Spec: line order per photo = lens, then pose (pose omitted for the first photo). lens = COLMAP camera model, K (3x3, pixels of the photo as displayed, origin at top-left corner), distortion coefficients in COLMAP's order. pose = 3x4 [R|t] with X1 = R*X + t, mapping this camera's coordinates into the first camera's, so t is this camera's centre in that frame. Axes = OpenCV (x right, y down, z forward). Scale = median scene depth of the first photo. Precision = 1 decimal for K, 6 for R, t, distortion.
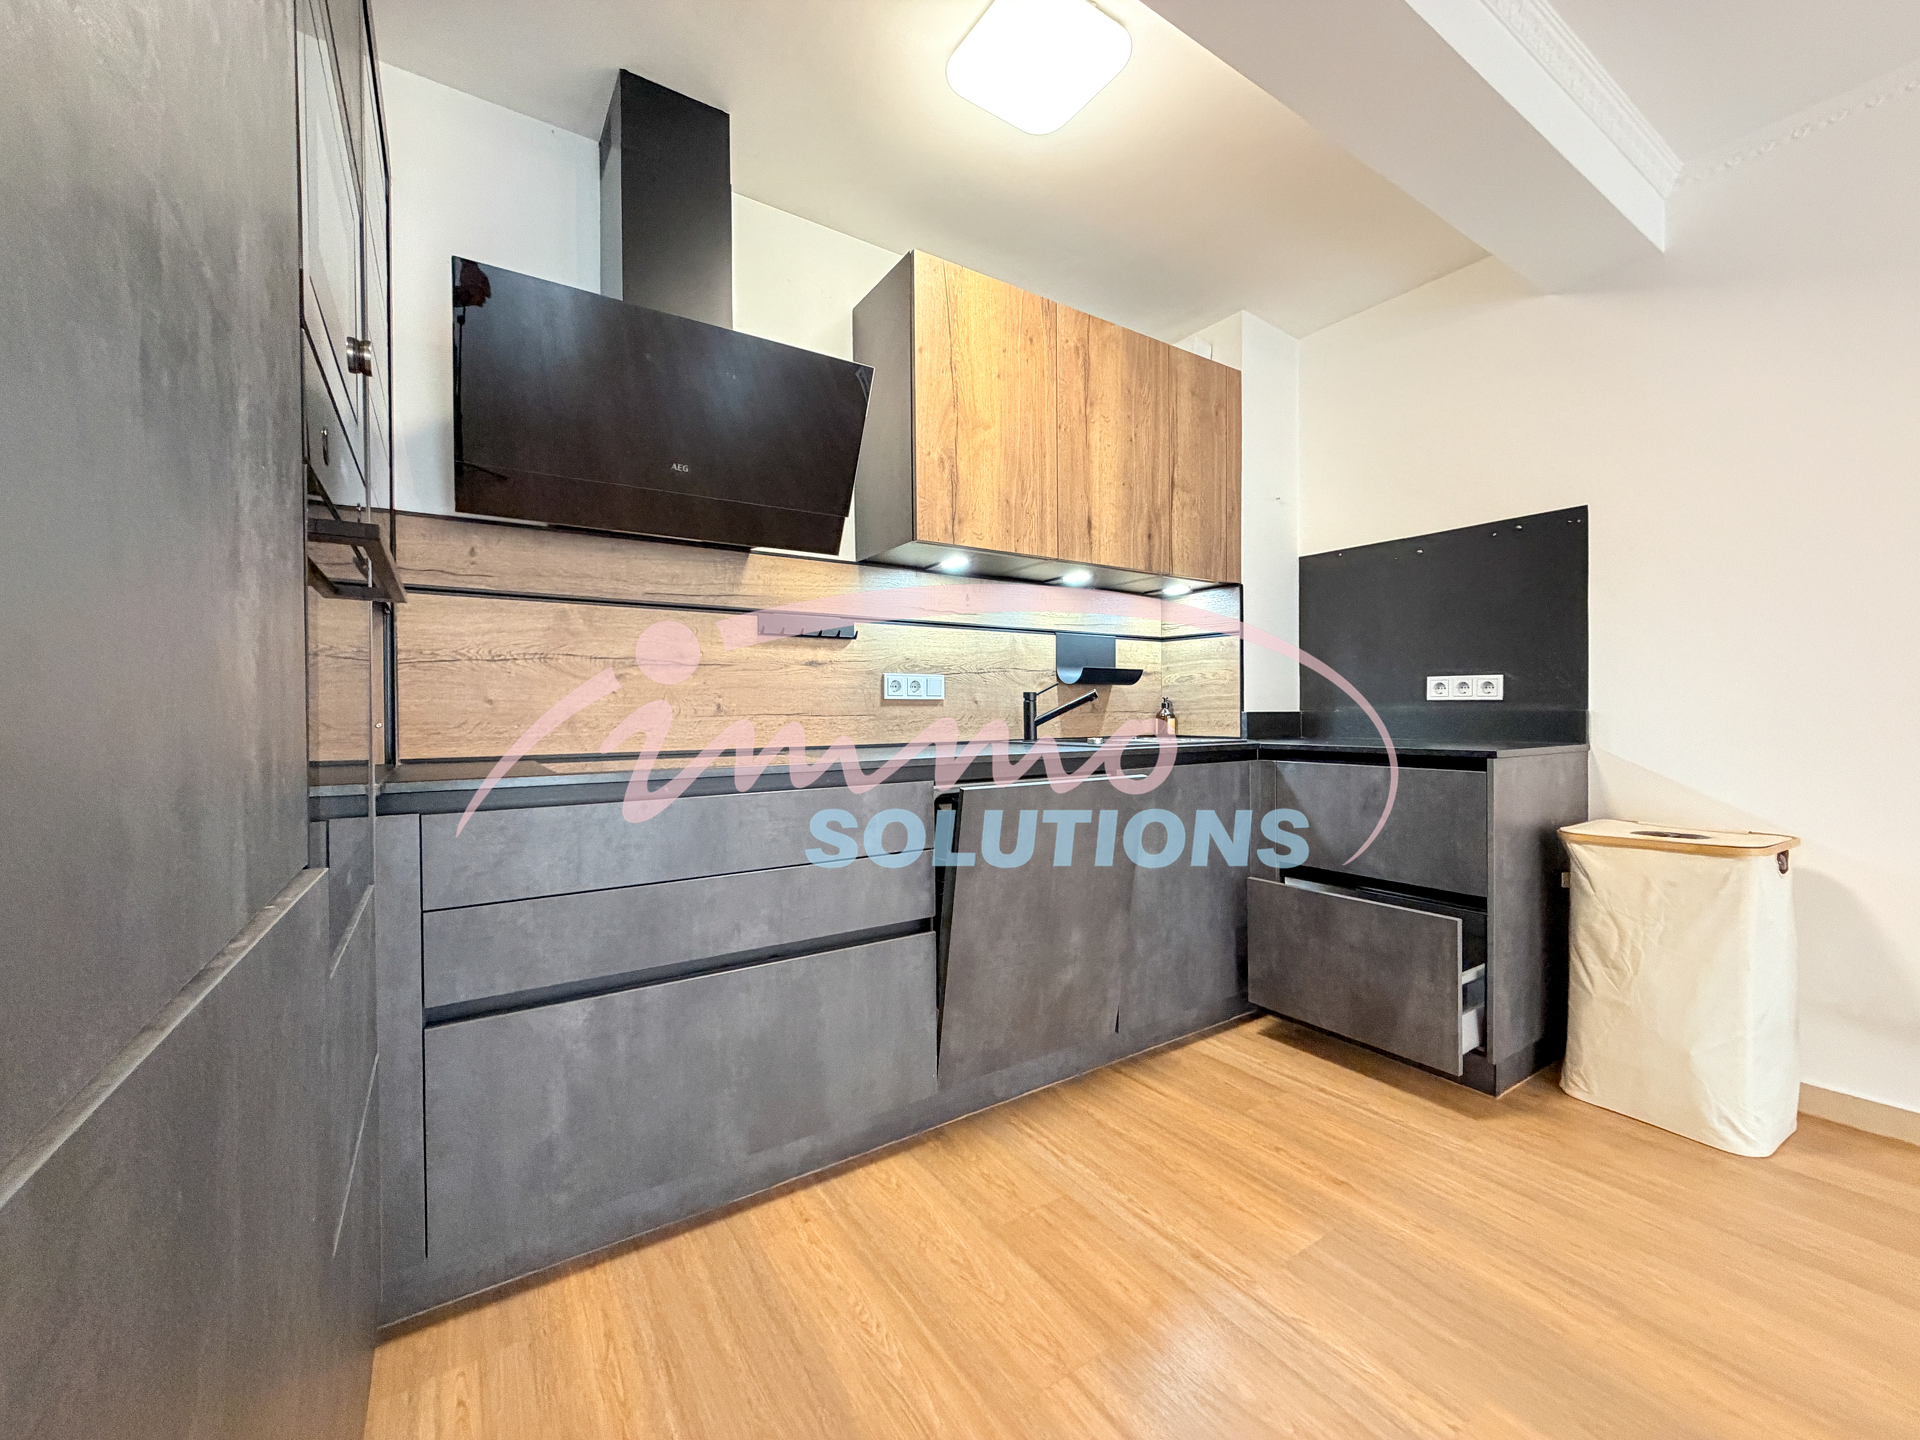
lens RADIAL K [[766.0, 0, 953.5], [0, 766.0, 720.0], [0, 0, 1]] dist [-0.000301, 0.000517]
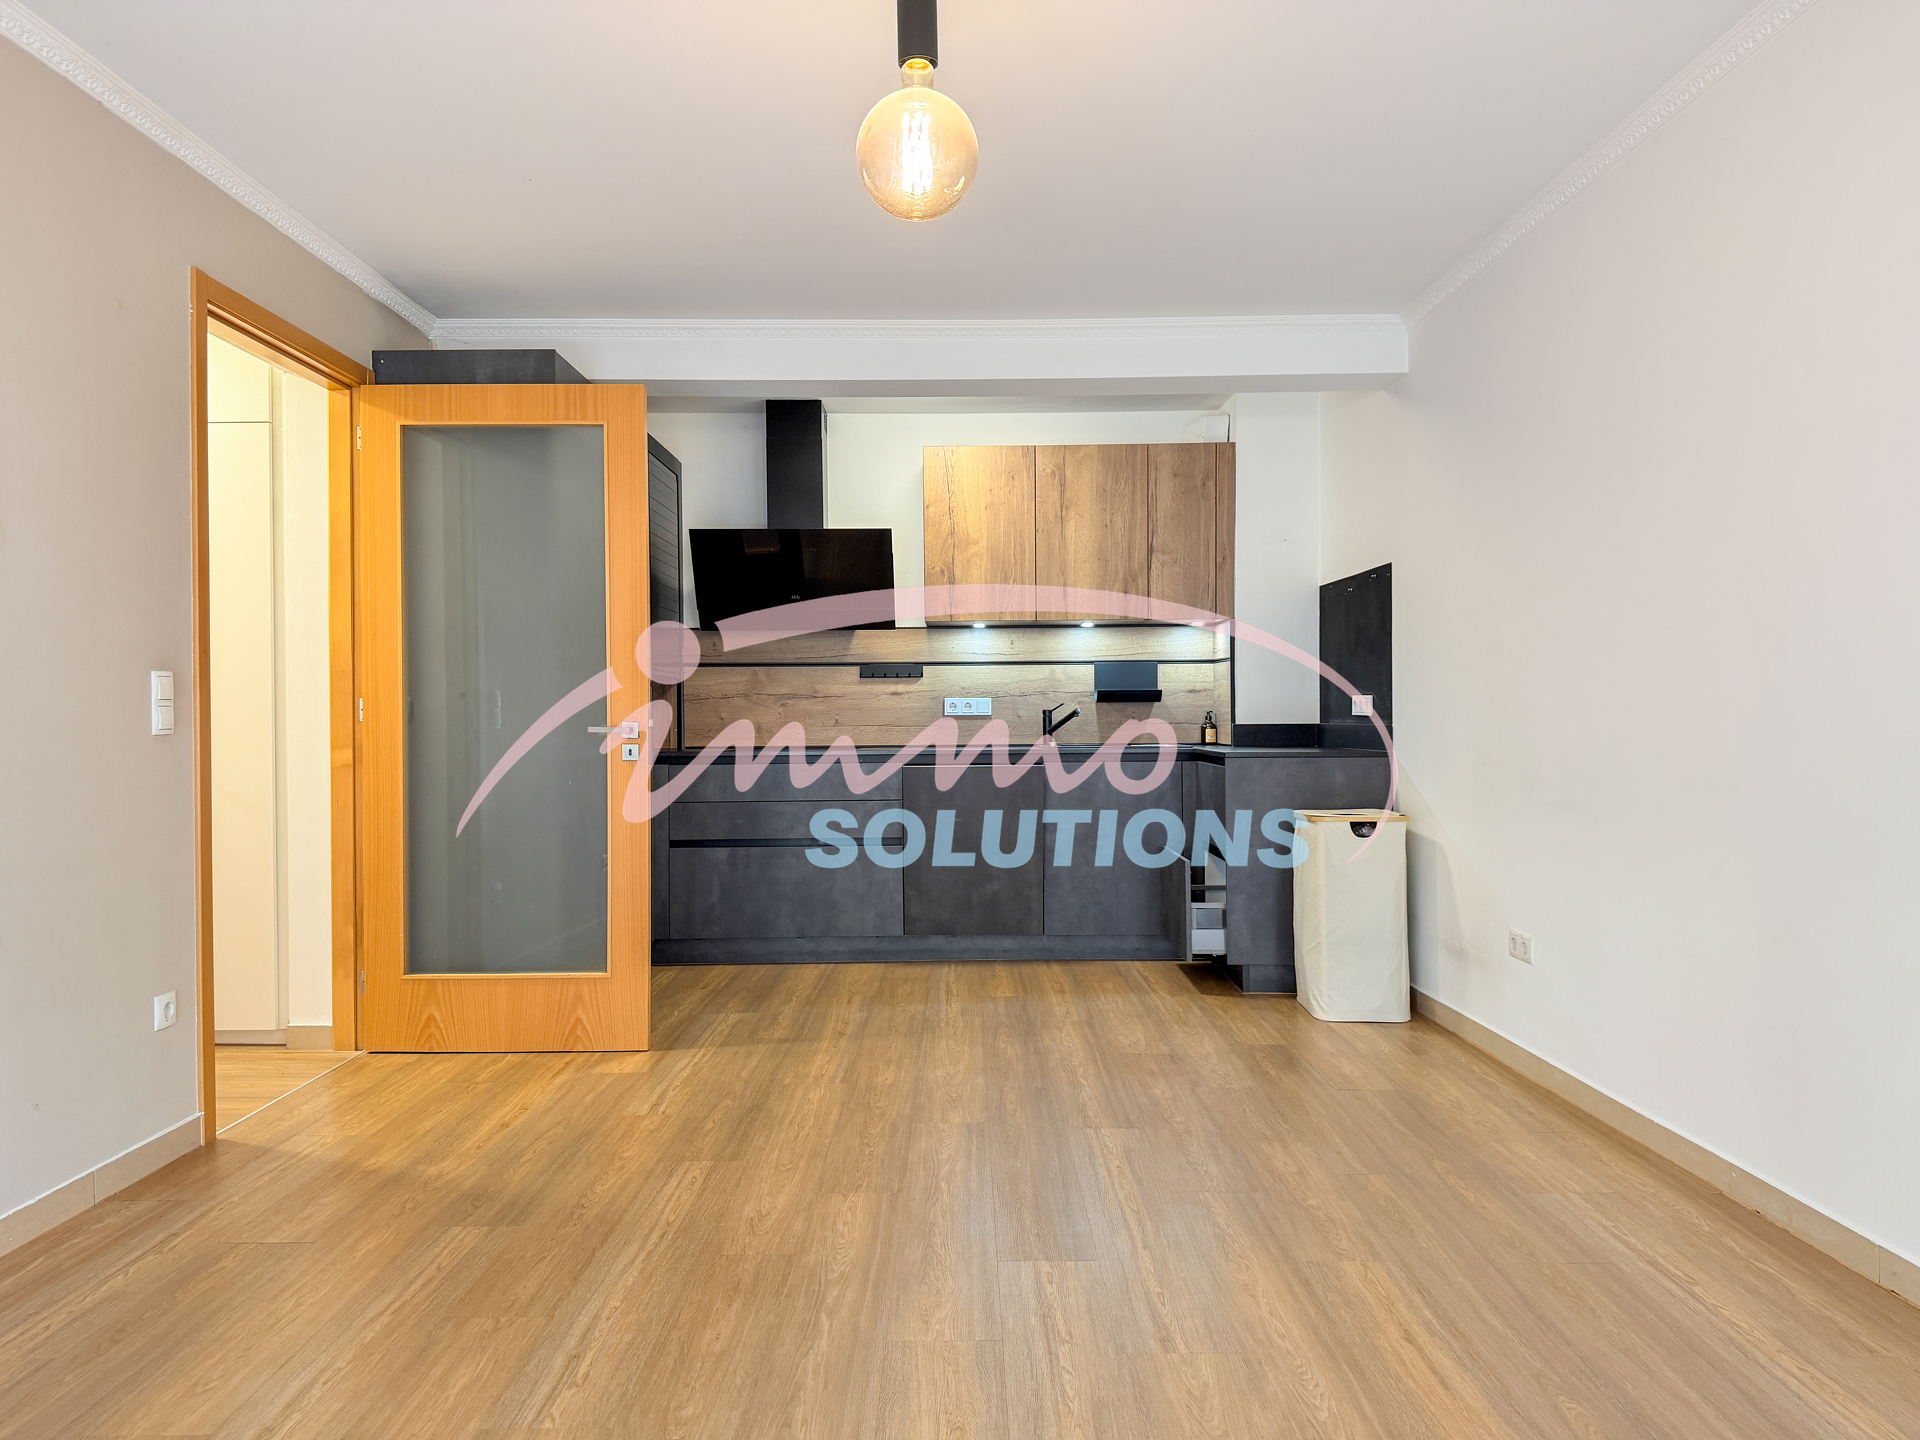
lens RADIAL K [[1341.6, 0, 956.5], [0, 1341.6, 725.6], [0, 0, 1]] dist [0.140263, 0.000077]
pose [[0.833102, 0.006154, -0.553085, 1.570331], [-0.004125, 0.999979, 0.004913, -0.022051], [0.553104, -0.001811, 0.833110, -1.349982]]
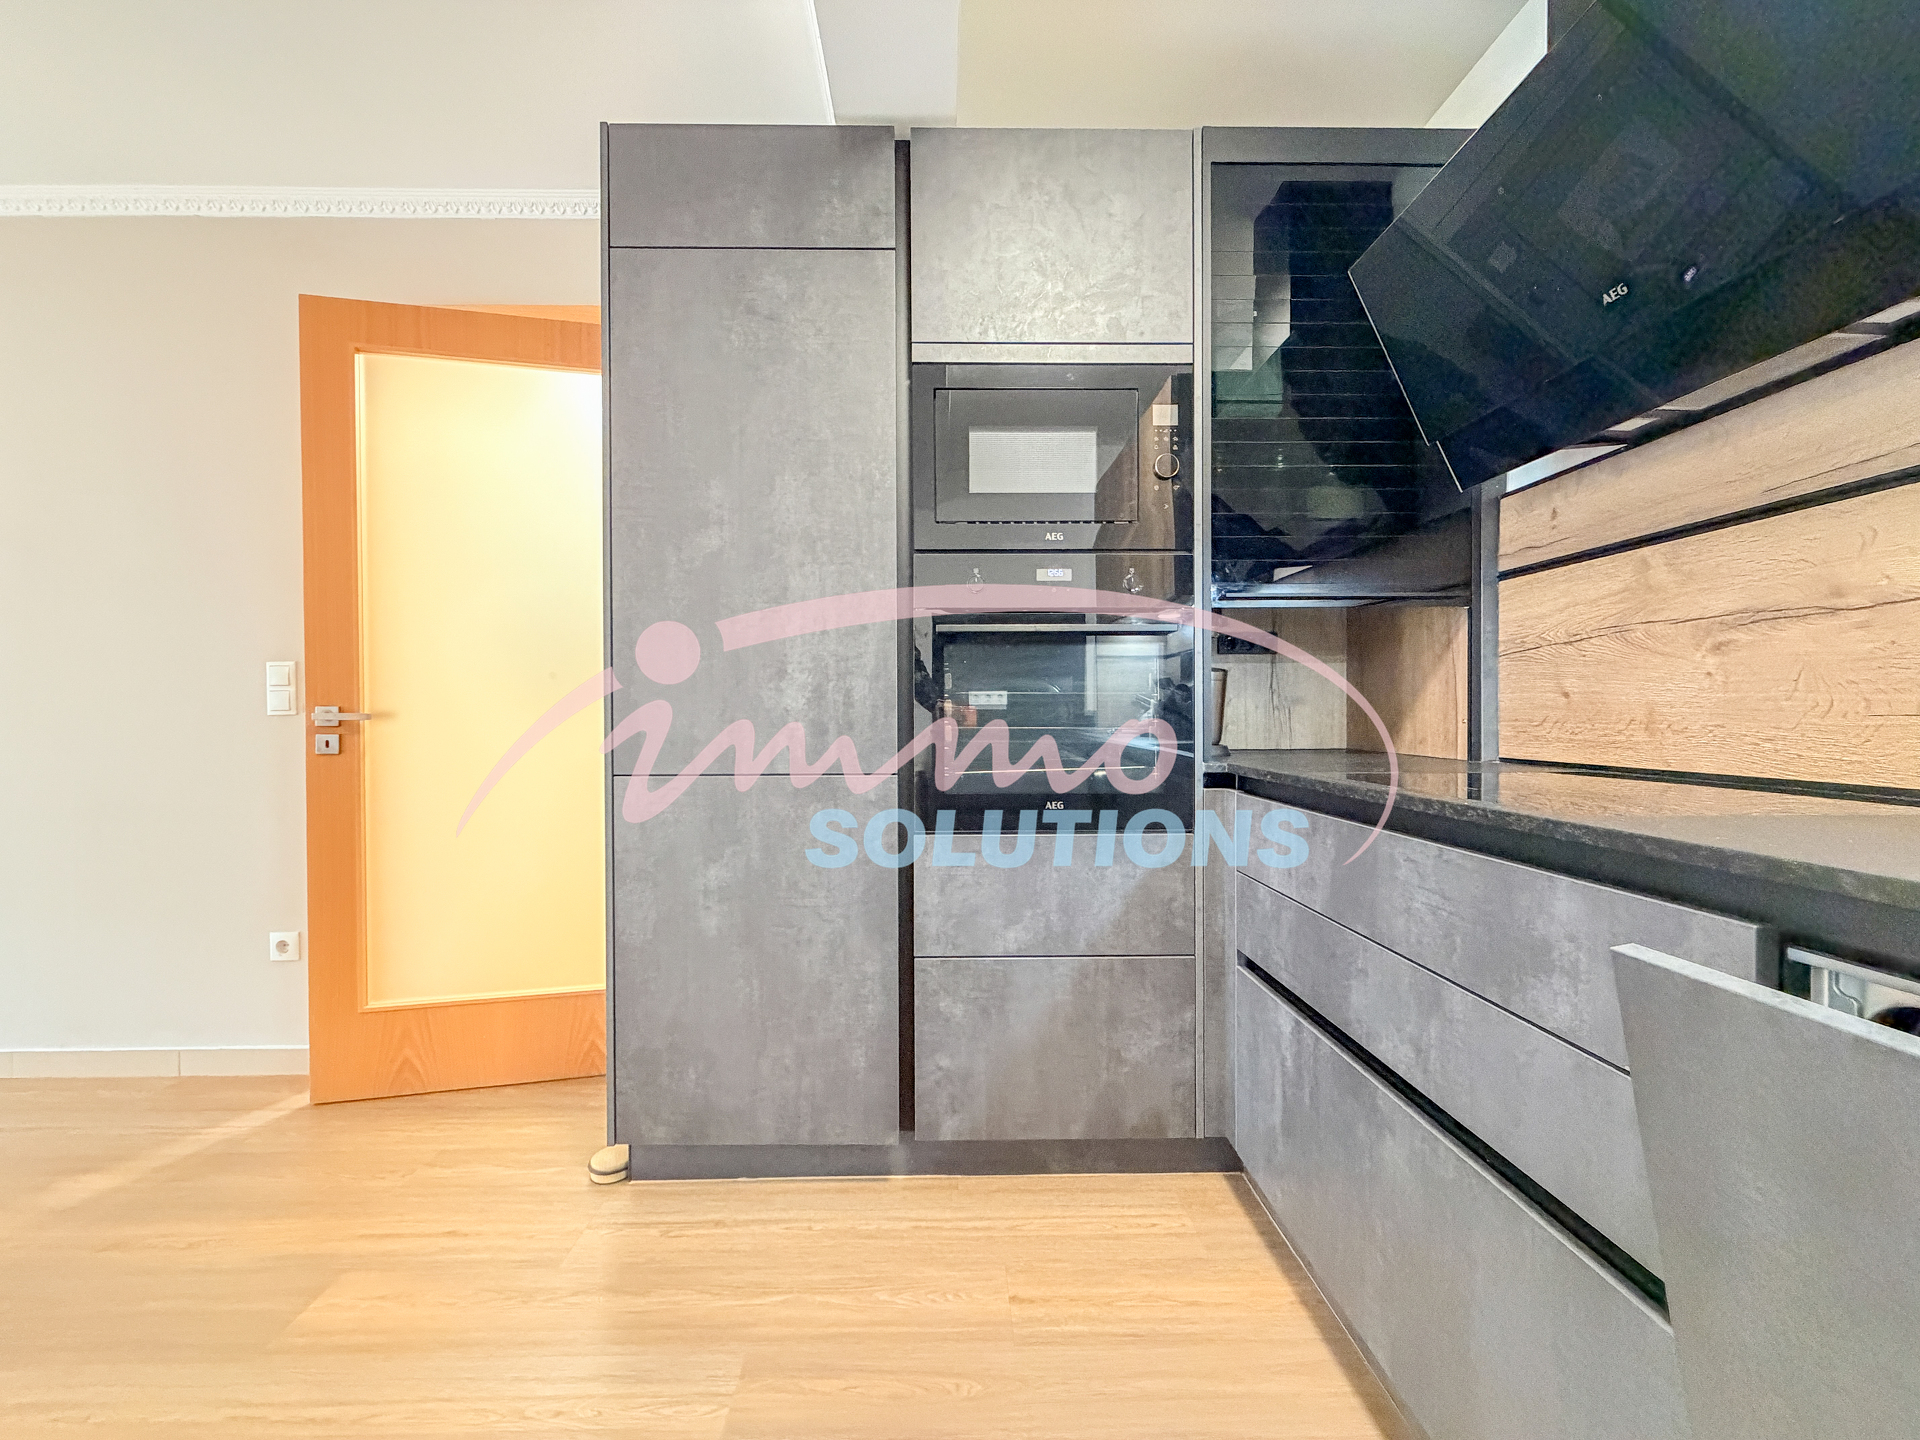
lens RADIAL K [[766.0, 0, 953.5], [0, 766.0, 720.0], [0, 0, 1]] dist [-0.000301, 0.000517]
pose [[-0.534057, 0.016025, -0.845296, 0.357319], [0.001993, 0.999841, 0.017696, -0.010495], [0.845446, 0.007766, -0.534005, 0.753415]]
